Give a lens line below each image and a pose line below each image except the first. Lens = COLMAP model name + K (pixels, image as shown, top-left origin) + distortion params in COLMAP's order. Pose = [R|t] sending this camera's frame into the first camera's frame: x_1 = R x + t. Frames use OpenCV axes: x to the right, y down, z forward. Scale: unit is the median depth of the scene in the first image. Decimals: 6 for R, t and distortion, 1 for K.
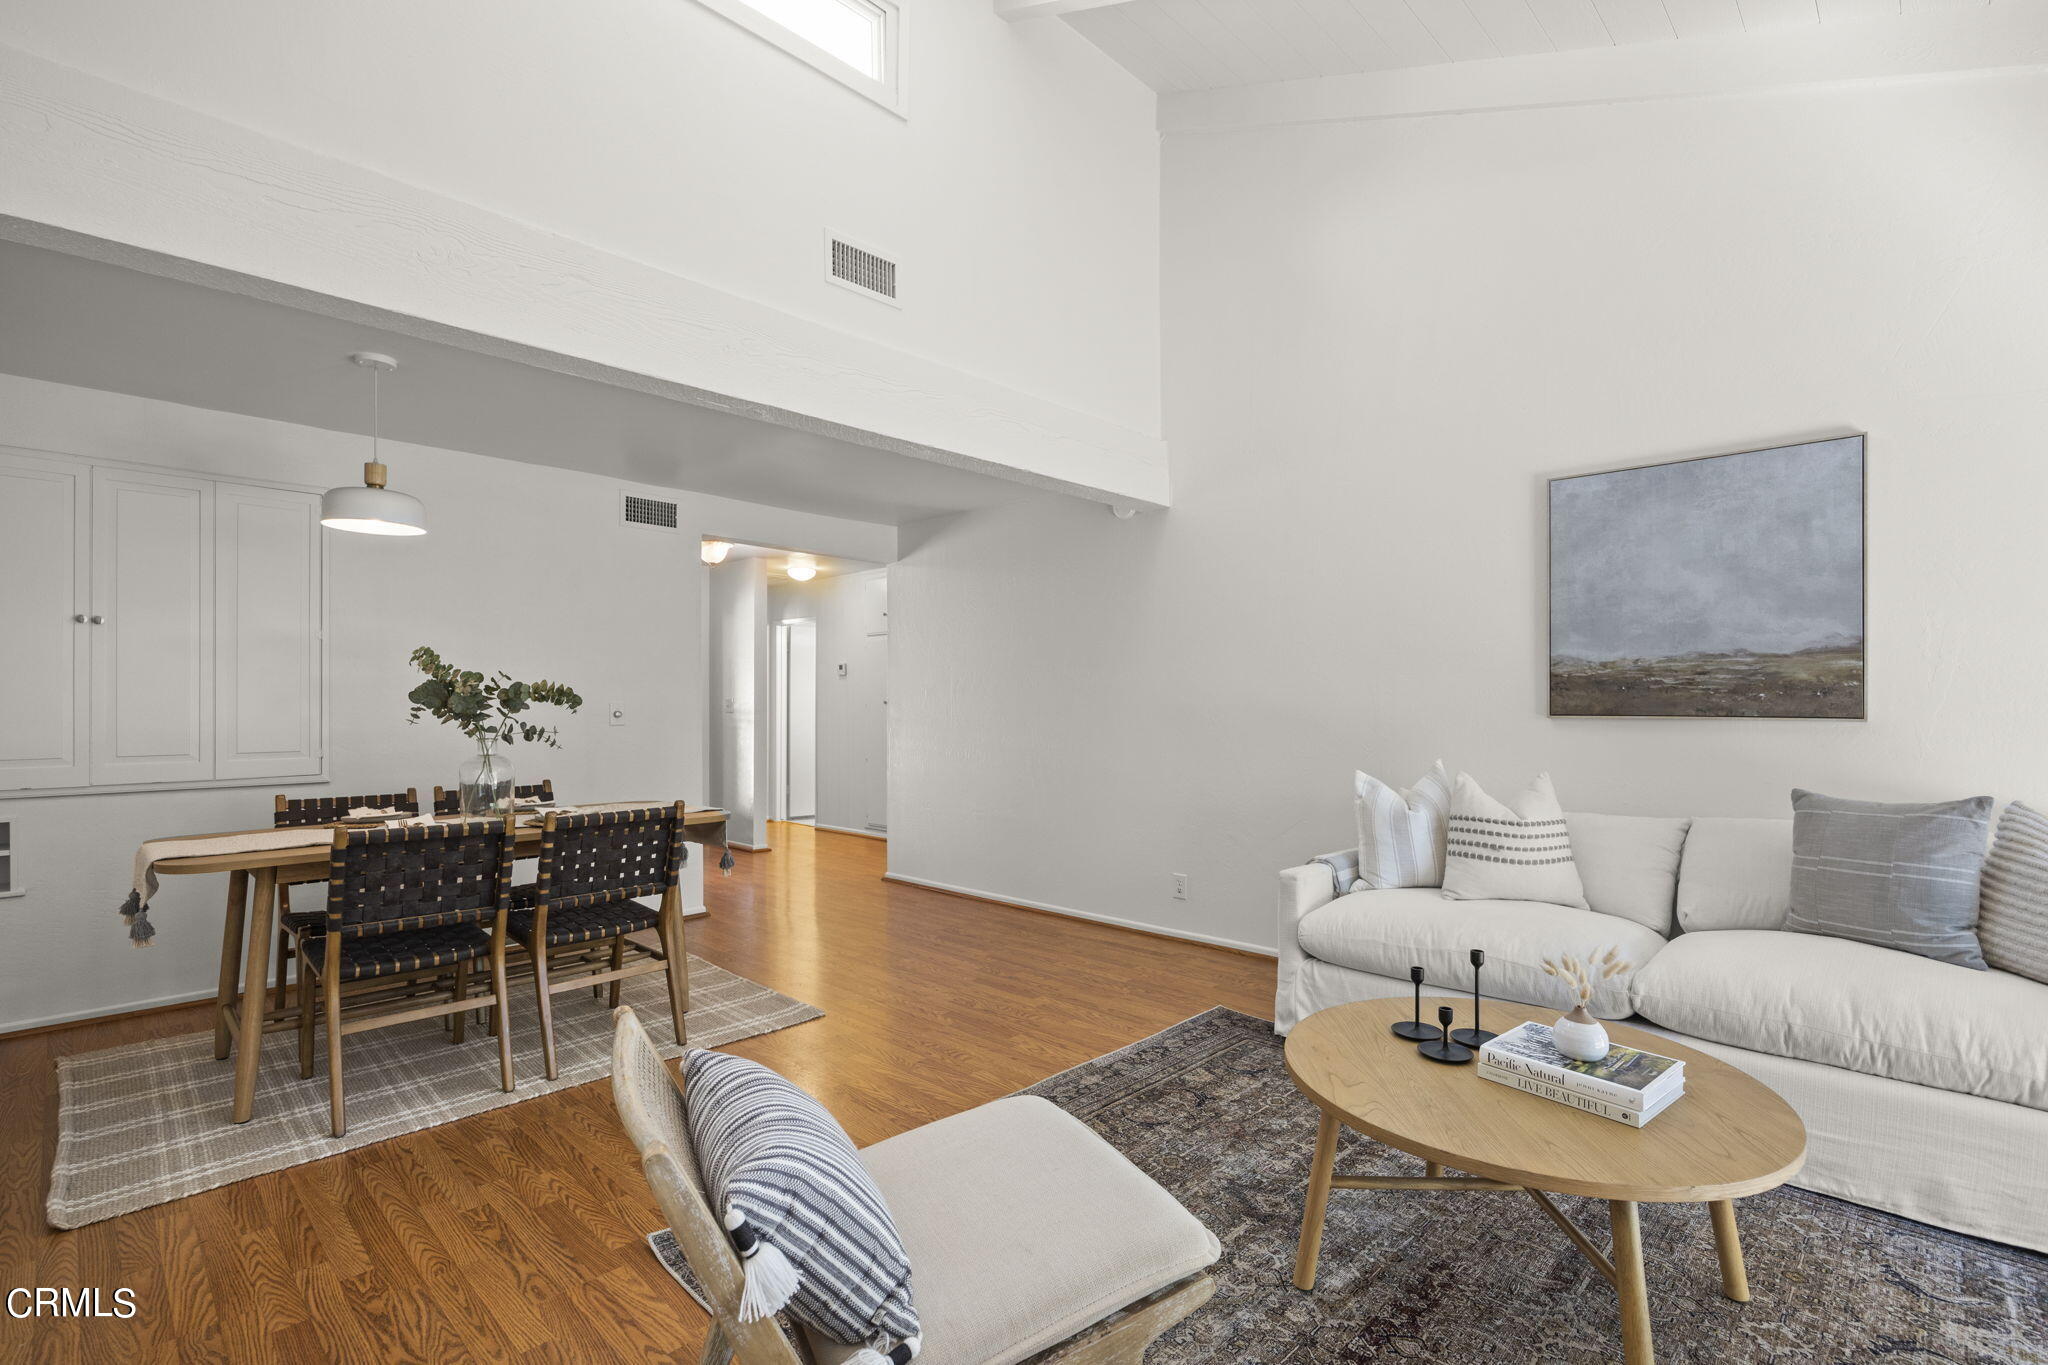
lens RADIAL K [[926.3, 0, 1029.0], [0, 926.3, 706.9], [0, 0, 1]] dist [0.000166, 0.000560]
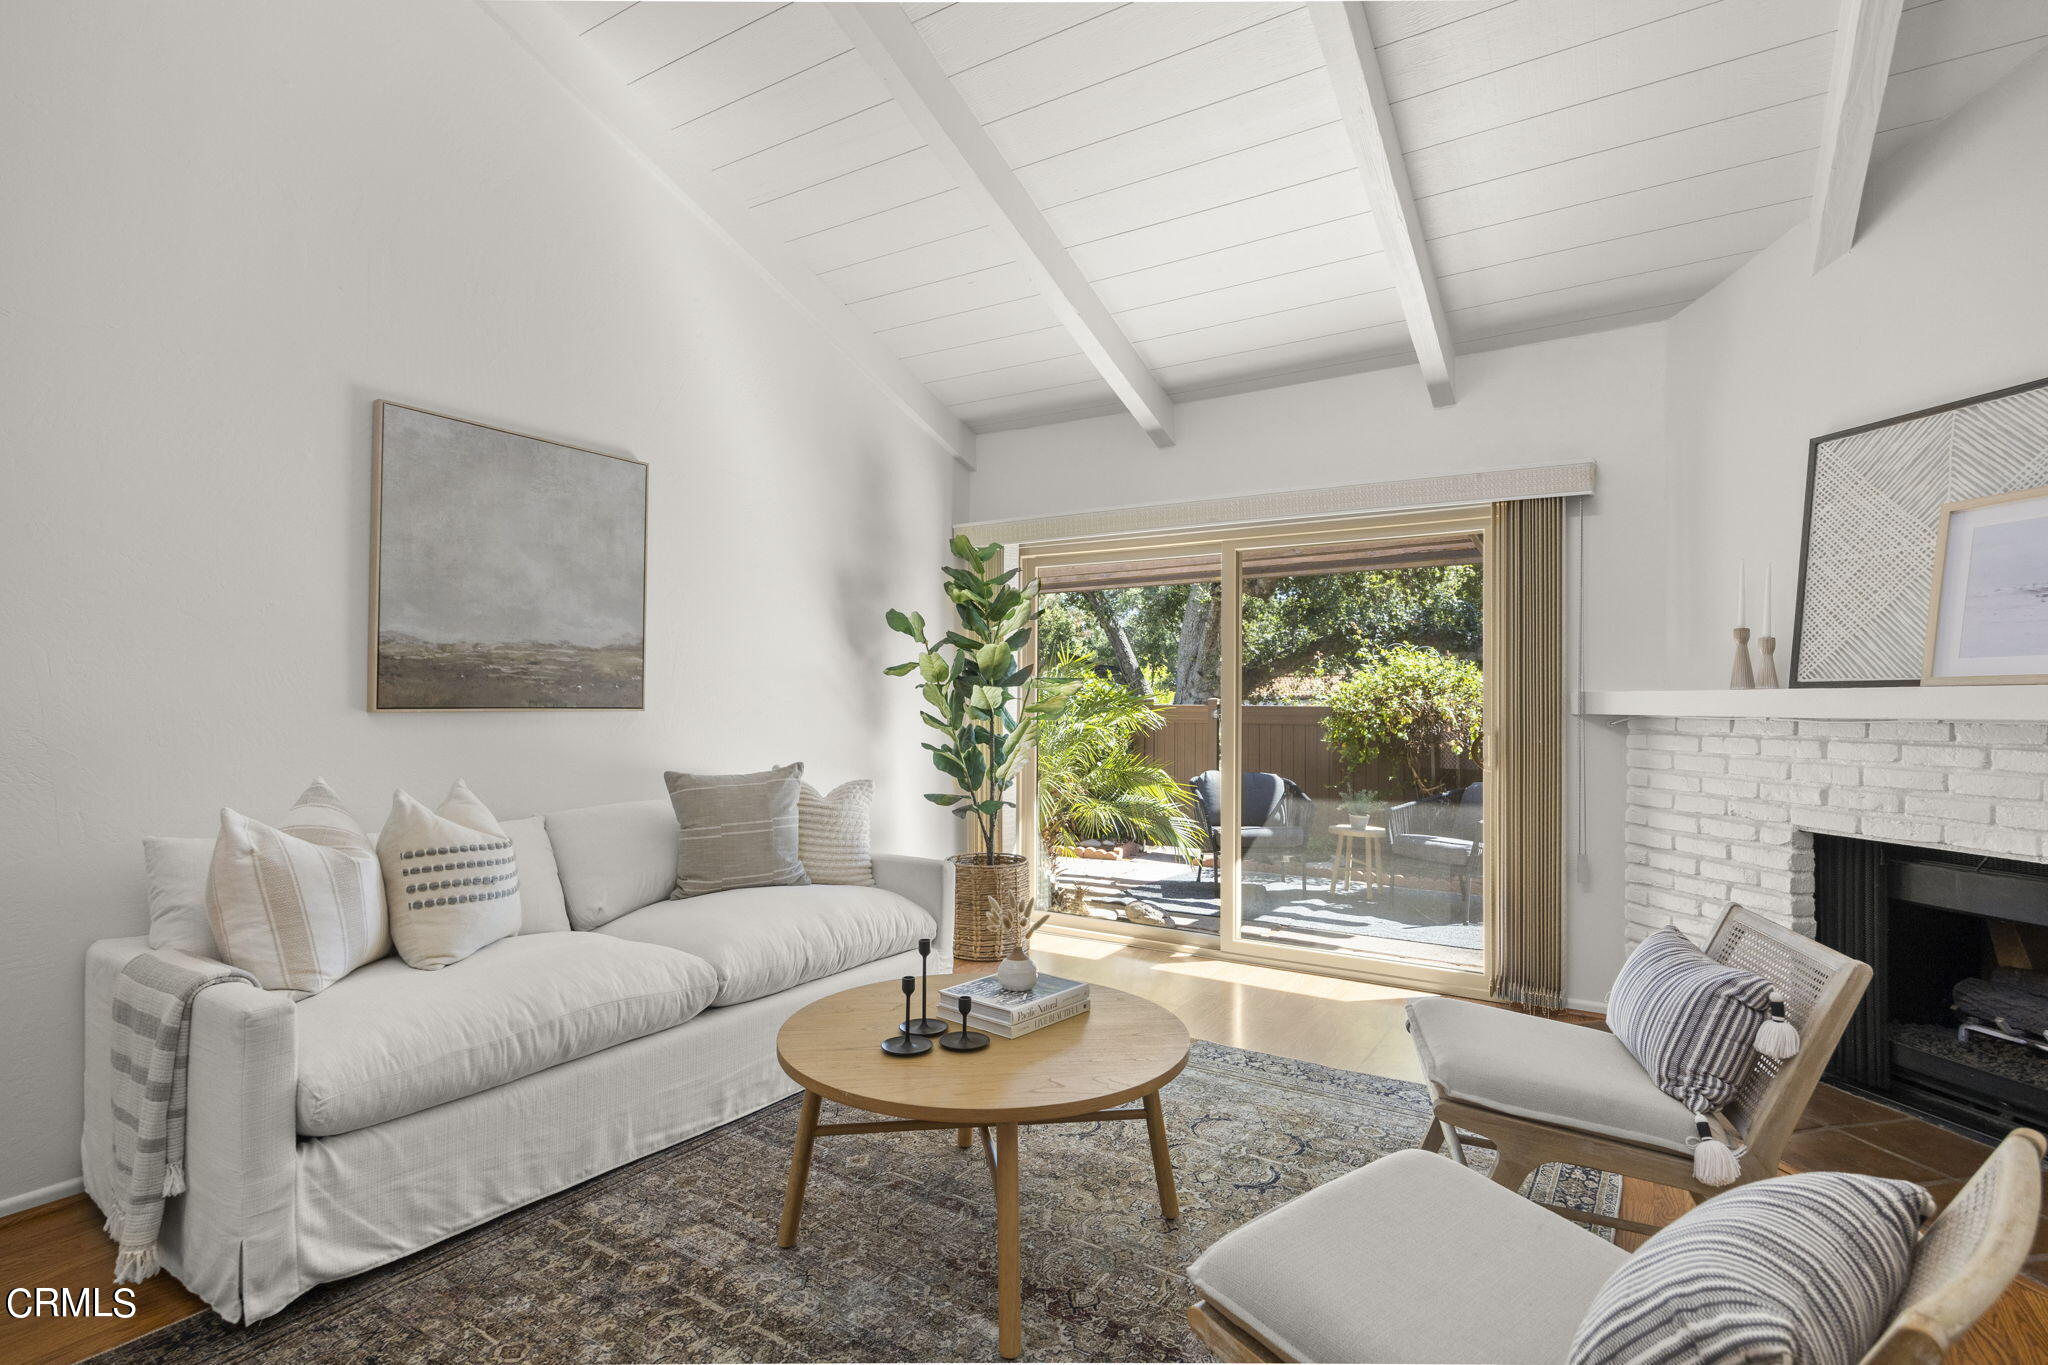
lens RADIAL K [[1001.0, 0, 1029.7], [0, 1001.0, 686.4], [0, 0, 1]] dist [0.001779, 0.001118]
pose [[-0.199837, 0.013266, 0.979739, -0.390077], [-0.002099, 0.999900, -0.013967, 0.001227], [-0.979827, -0.004847, -0.199789, 0.707847]]
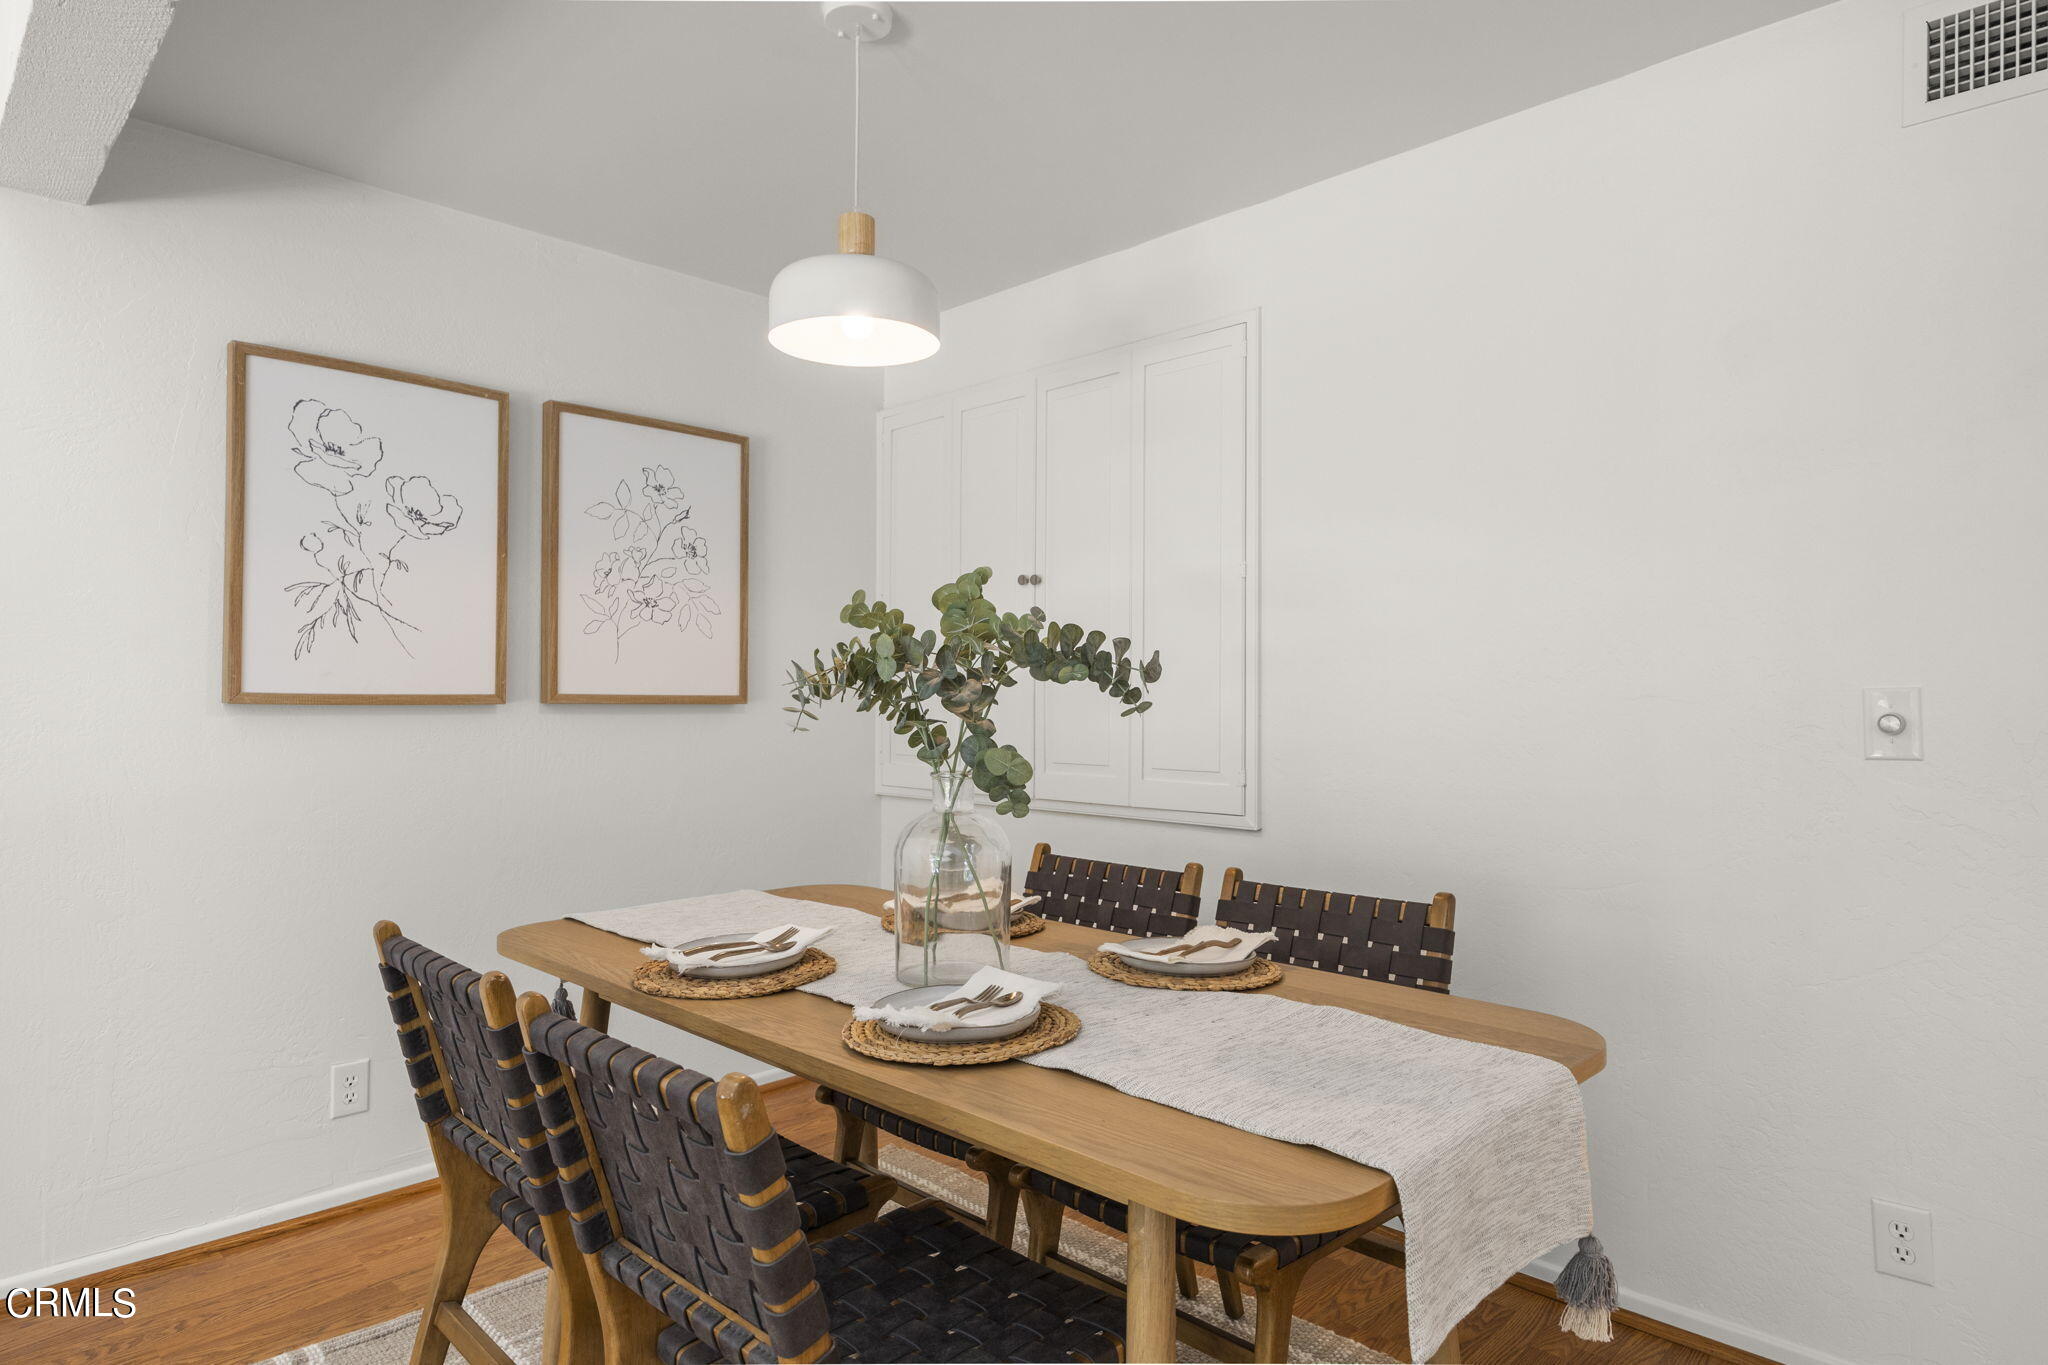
lens RADIAL K [[1142.2, 0, 1024.0], [0, 1142.2, 682.5], [0, 0, 1]] dist [-0.001509, -0.000499]
pose [[-0.006165, -0.011937, -0.999910, -0.089737], [-0.001332, 0.999928, -0.011929, 0.001309], [0.999980, 0.001259, -0.006181, 1.102722]]
